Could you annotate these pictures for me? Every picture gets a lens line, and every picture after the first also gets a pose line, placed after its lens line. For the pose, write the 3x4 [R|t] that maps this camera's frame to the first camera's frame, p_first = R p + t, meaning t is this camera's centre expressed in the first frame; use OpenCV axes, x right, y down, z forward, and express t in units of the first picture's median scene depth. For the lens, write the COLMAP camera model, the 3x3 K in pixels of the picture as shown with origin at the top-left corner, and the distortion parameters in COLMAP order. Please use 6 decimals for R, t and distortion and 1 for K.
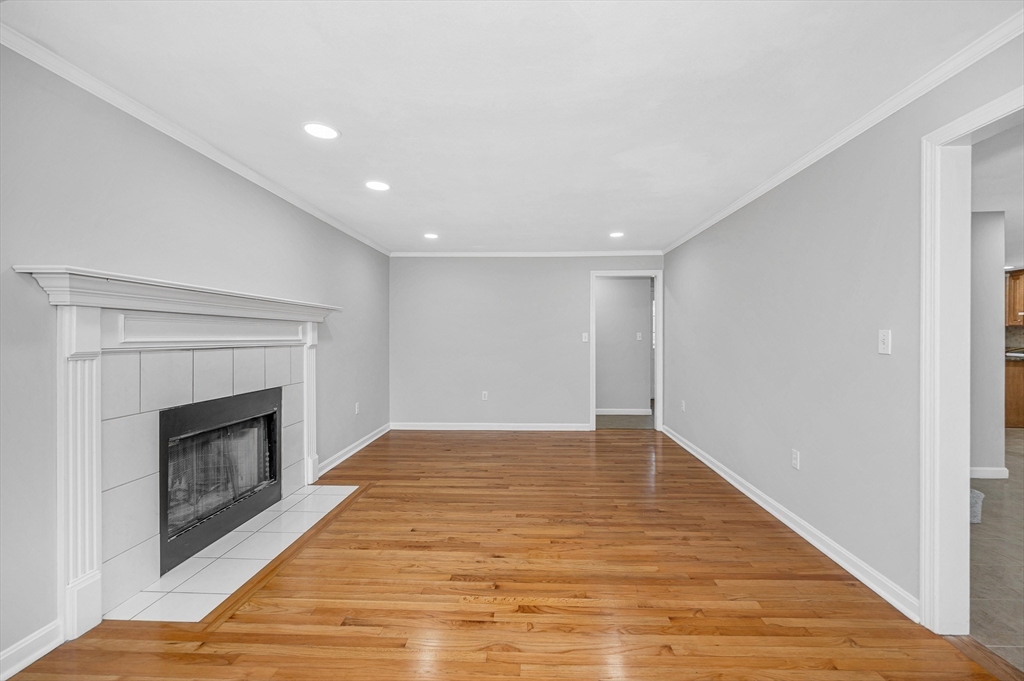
lens RADIAL K [[410.7, 0, 516.4], [0, 410.7, 333.6], [0, 0, 1]] dist [-0.000967, -0.000033]
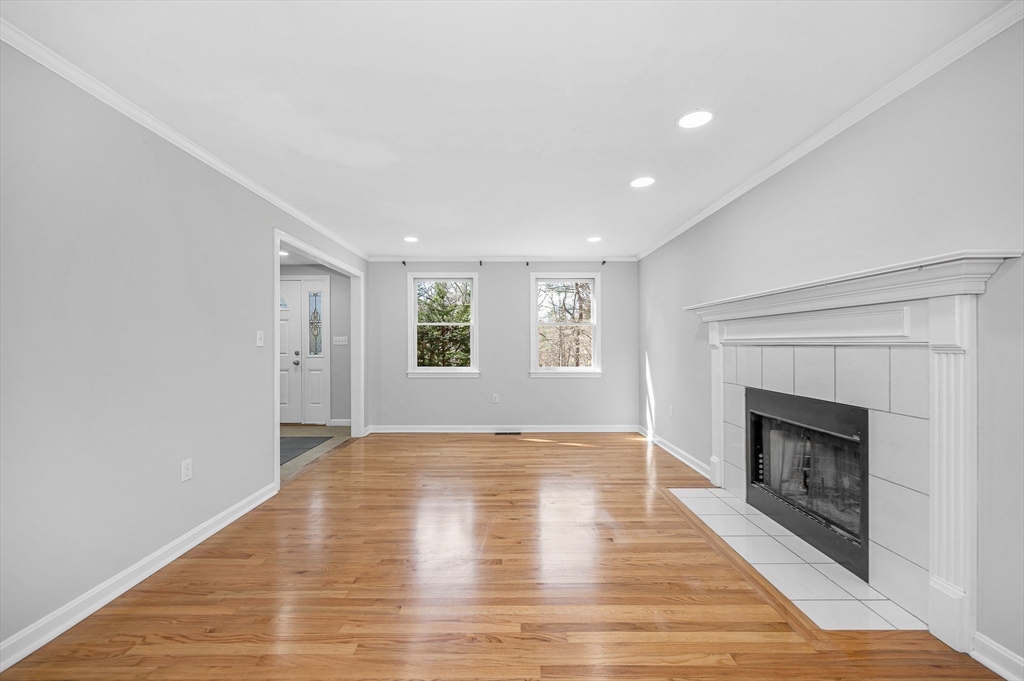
lens RADIAL K [[388.1, 0, 512.0], [0, 388.1, 340.5], [0, 0, 1]] dist [-0.000294, -0.000009]
pose [[-0.998404, -0.002236, -0.056435, 0.021563], [-0.001272, 0.999853, -0.017121, 0.033475], [0.056465, -0.017021, -0.998259, 1.590159]]
